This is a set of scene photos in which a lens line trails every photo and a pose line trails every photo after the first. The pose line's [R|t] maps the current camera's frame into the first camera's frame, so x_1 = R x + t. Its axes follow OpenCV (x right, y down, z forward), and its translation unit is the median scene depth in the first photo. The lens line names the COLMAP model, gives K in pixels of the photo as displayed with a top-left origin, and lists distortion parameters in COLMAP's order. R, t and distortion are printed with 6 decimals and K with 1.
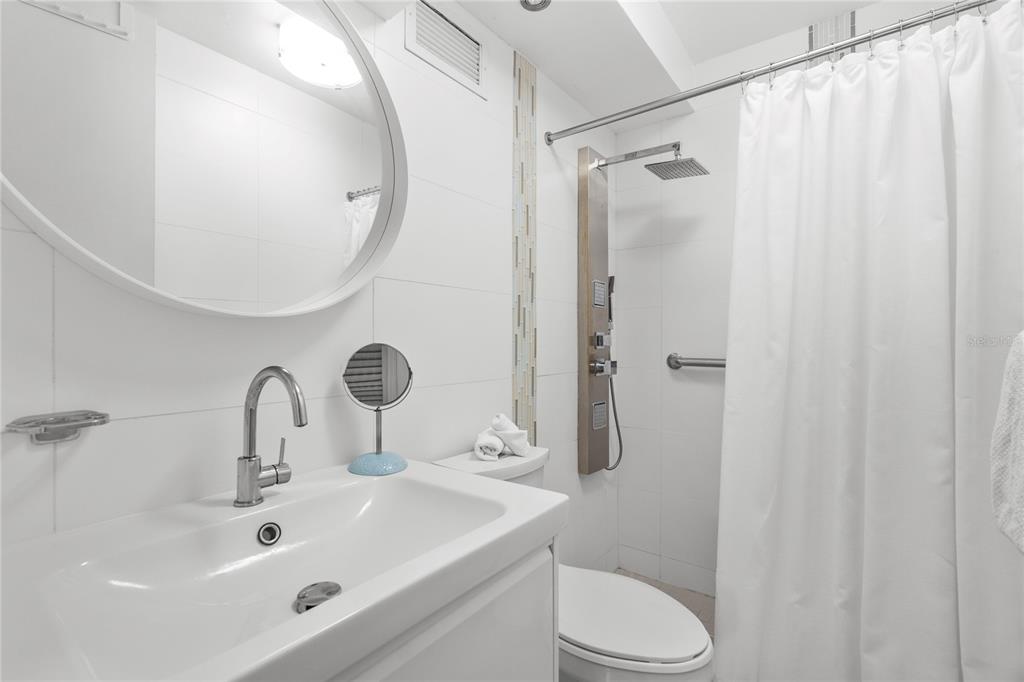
lens RADIAL K [[483.1, 0, 506.2], [0, 483.1, 342.0], [0, 0, 1]] dist [-0.000096, -0.000114]
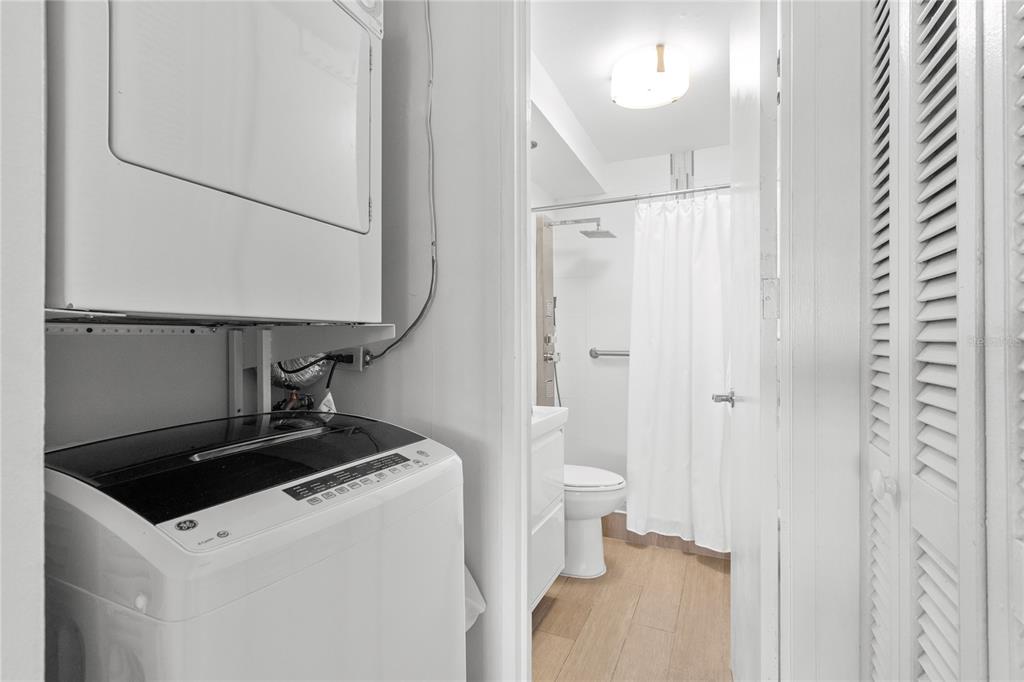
lens RADIAL K [[483.1, 0, 513.0], [0, 483.1, 340.0], [0, 0, 1]] dist [-0.000096, -0.000114]
pose [[0.976766, -0.004877, 0.214255, -0.275096], [0.006257, 0.999964, -0.005764, 0.007438], [-0.214219, 0.006971, 0.976761, -0.523334]]
